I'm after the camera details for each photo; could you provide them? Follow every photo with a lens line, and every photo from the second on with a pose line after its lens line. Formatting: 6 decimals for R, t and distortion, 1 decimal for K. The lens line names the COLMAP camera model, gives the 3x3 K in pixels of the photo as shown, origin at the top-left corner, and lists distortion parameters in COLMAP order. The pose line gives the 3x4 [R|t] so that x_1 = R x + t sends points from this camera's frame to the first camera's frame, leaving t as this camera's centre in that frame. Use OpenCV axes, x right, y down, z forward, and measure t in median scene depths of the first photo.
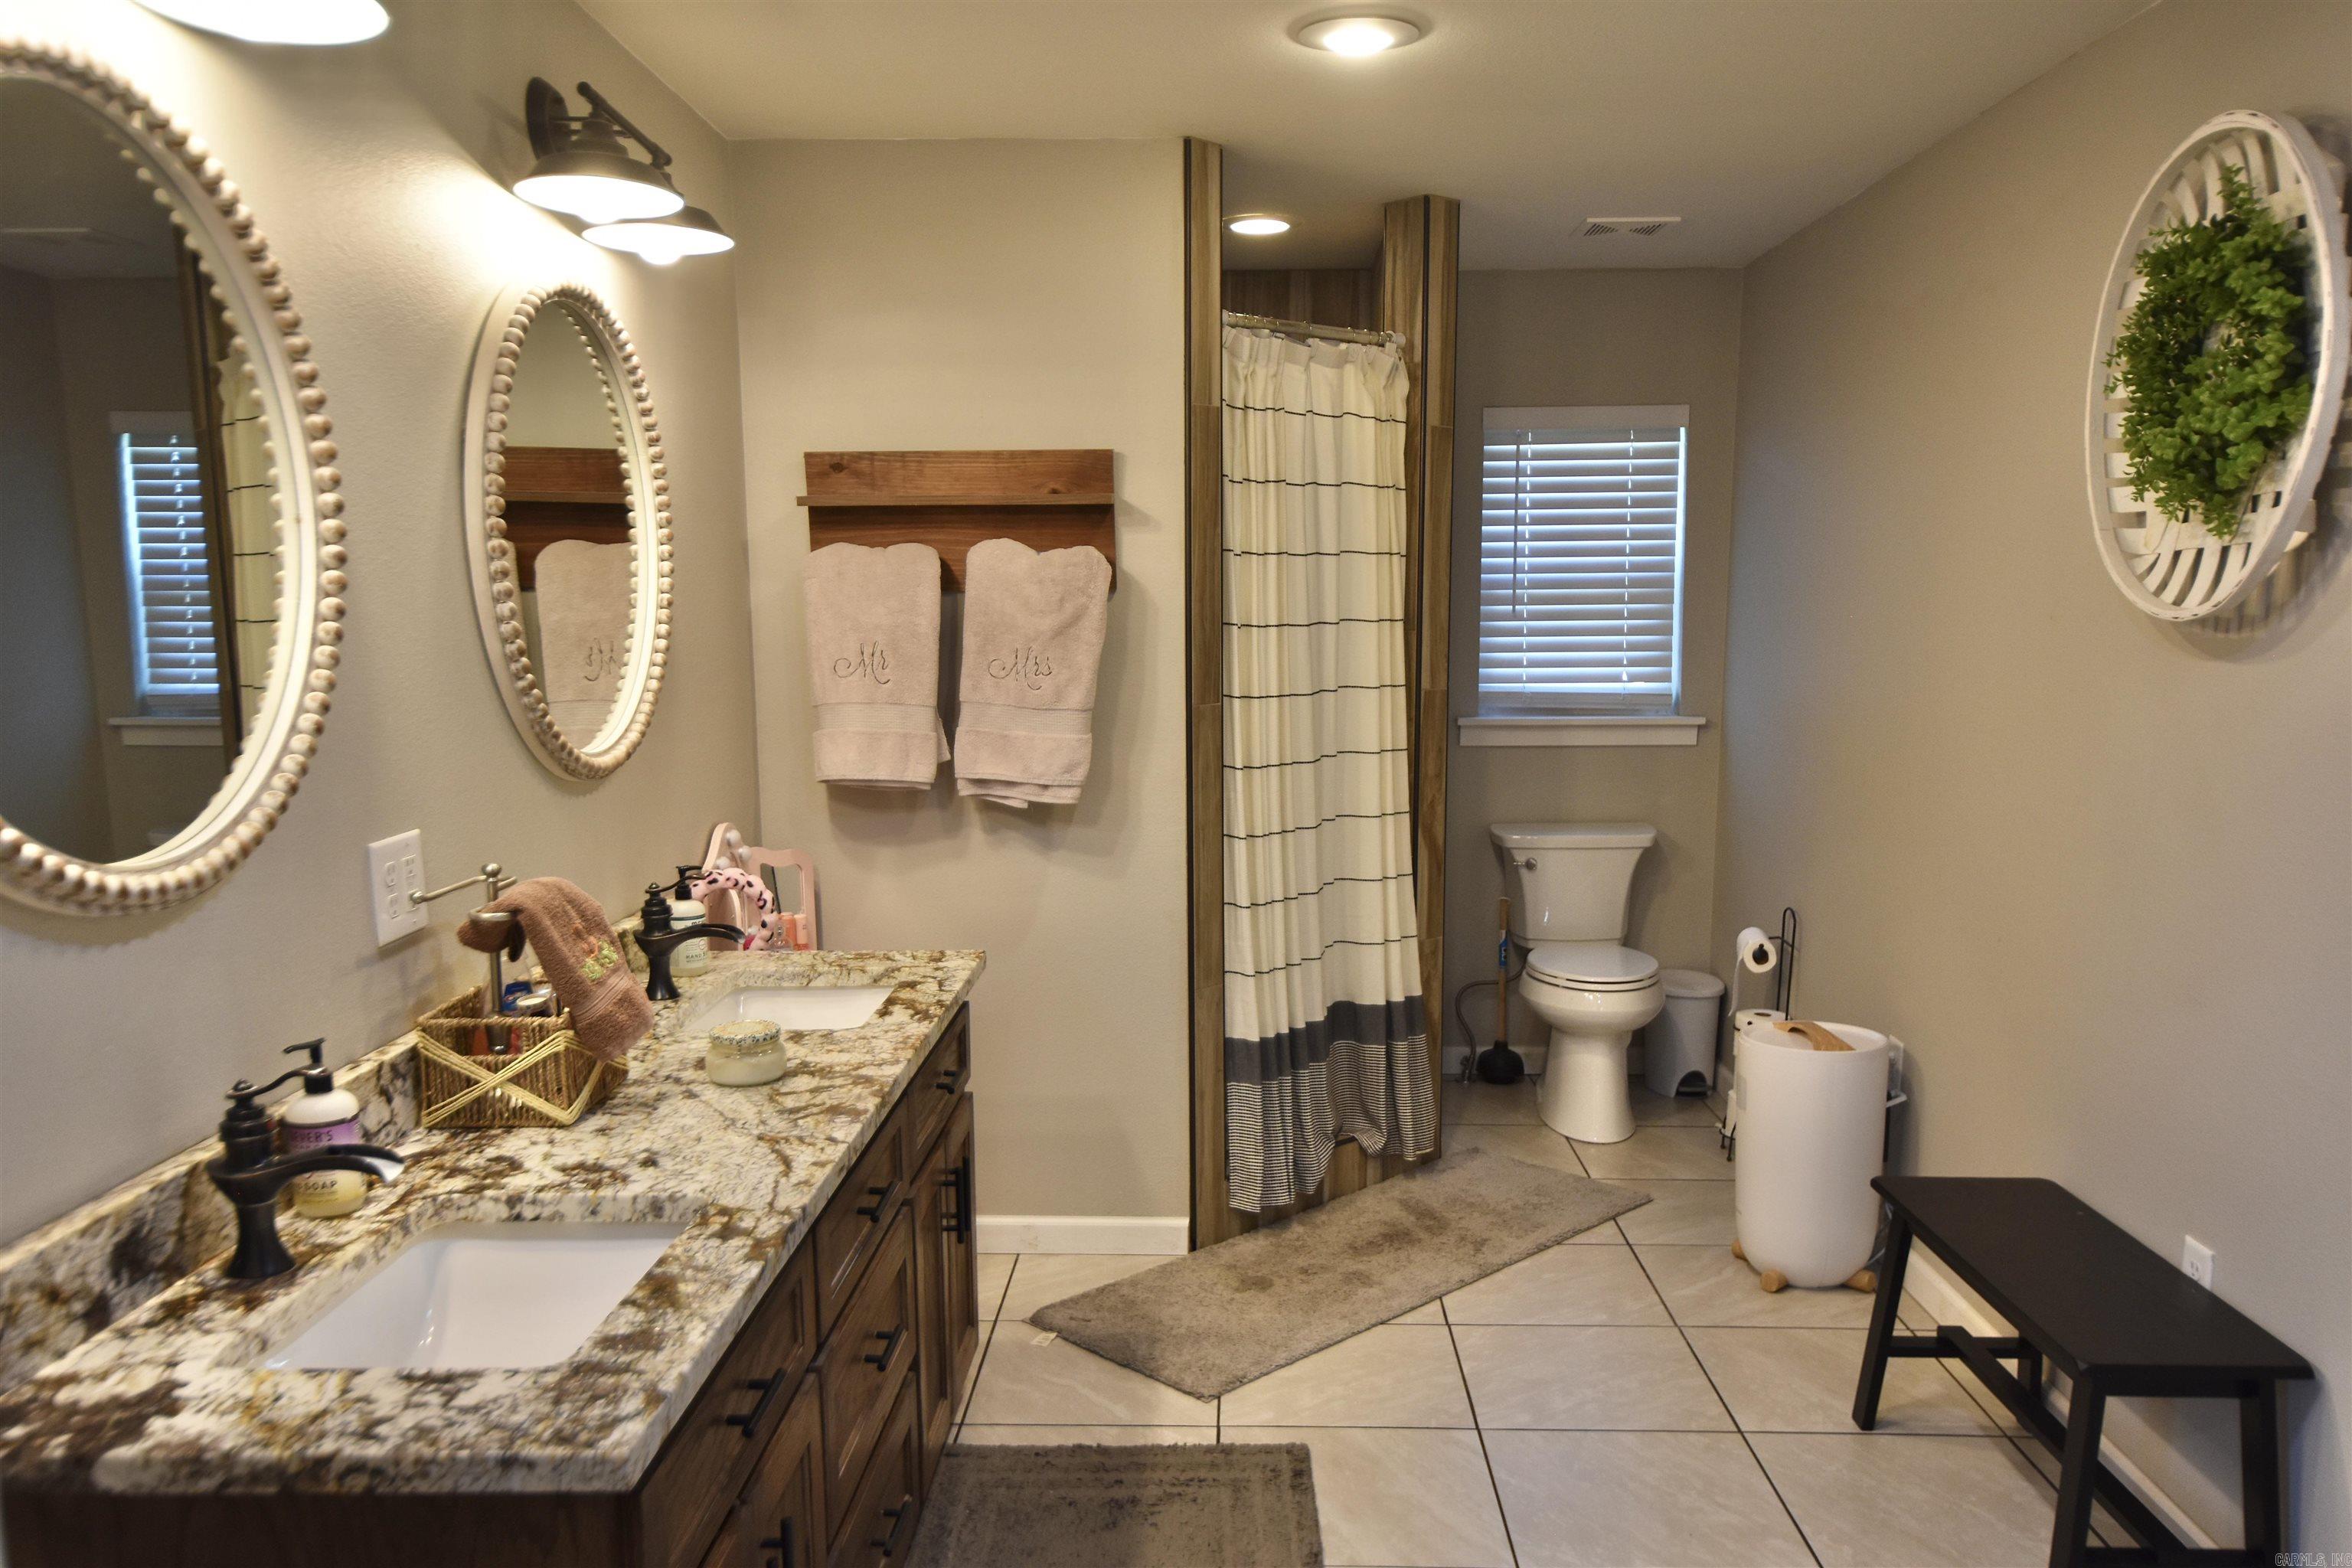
lens RADIAL K [[1762.9, 0, 1176.1], [0, 1762.9, 888.7], [0, 0, 1]] dist [0.040599, -0.019607]
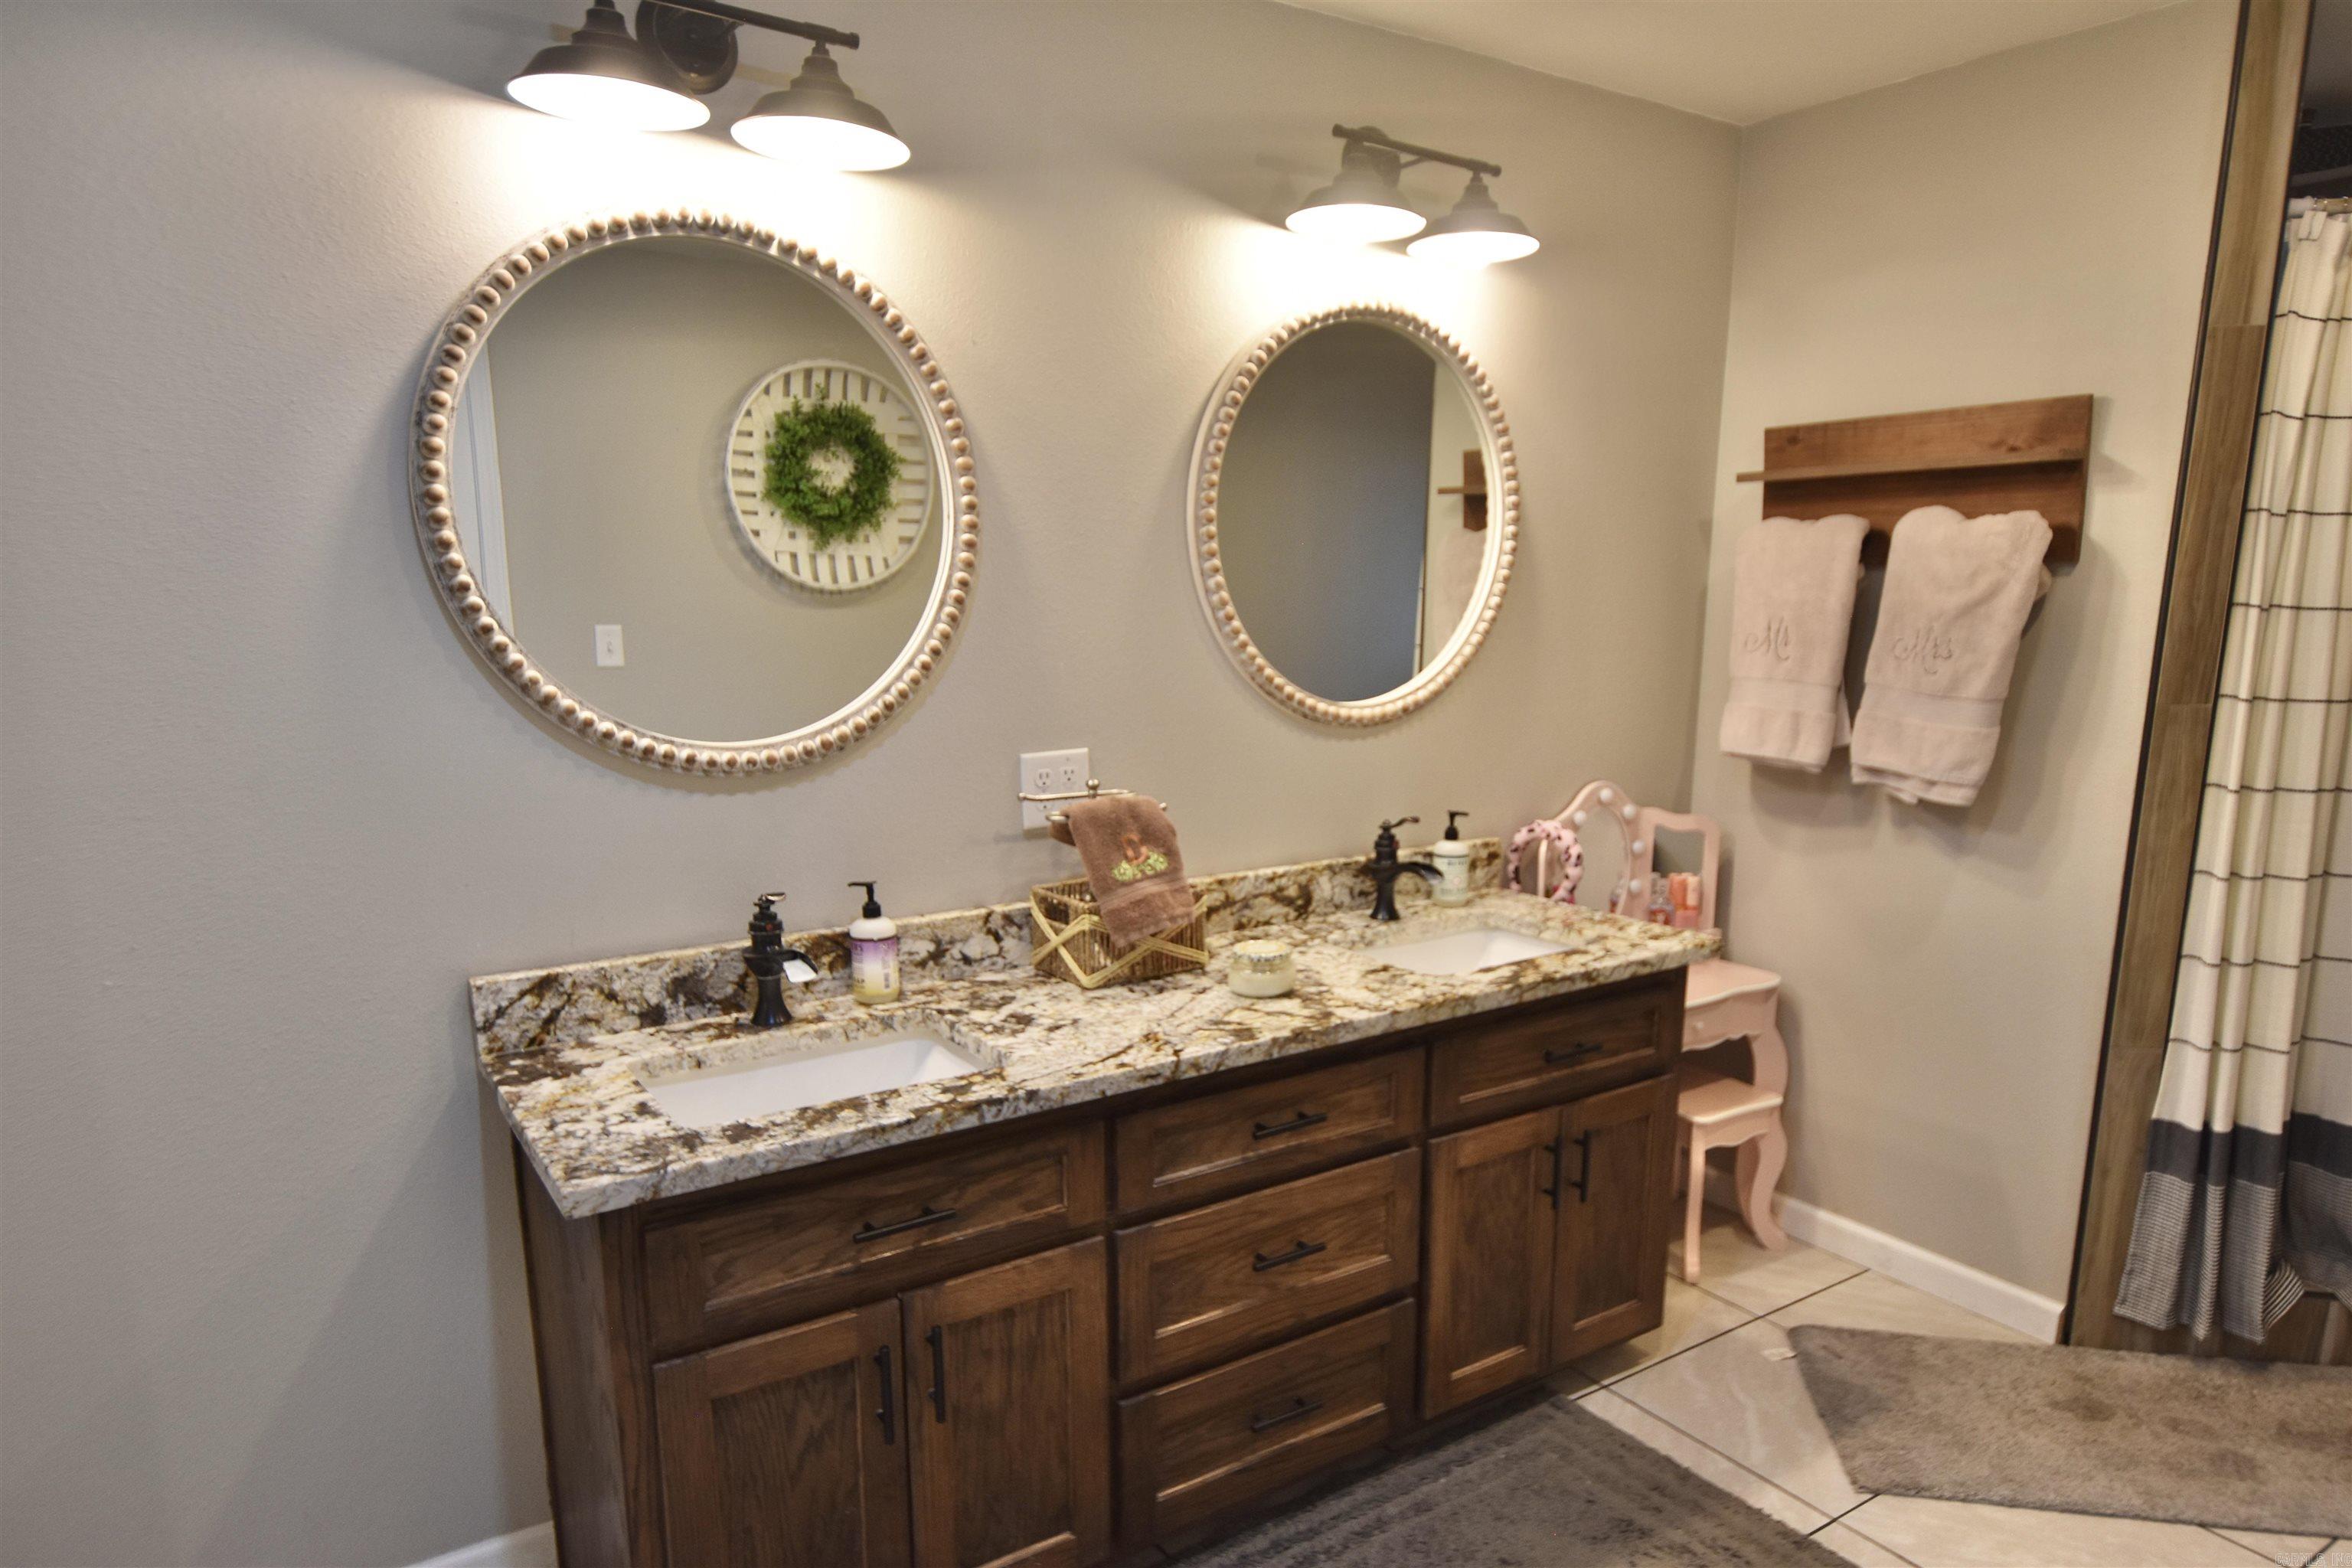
lens RADIAL K [[1431.4, 0, 1182.8], [0, 1431.4, 888.9], [0, 0, 1]] dist [0.011278, -0.002185]
pose [[0.586639, 0.172974, -0.791161, 0.318140], [-0.132688, 0.984252, 0.116802, -0.042573], [0.798905, 0.036457, 0.600351, 0.273564]]
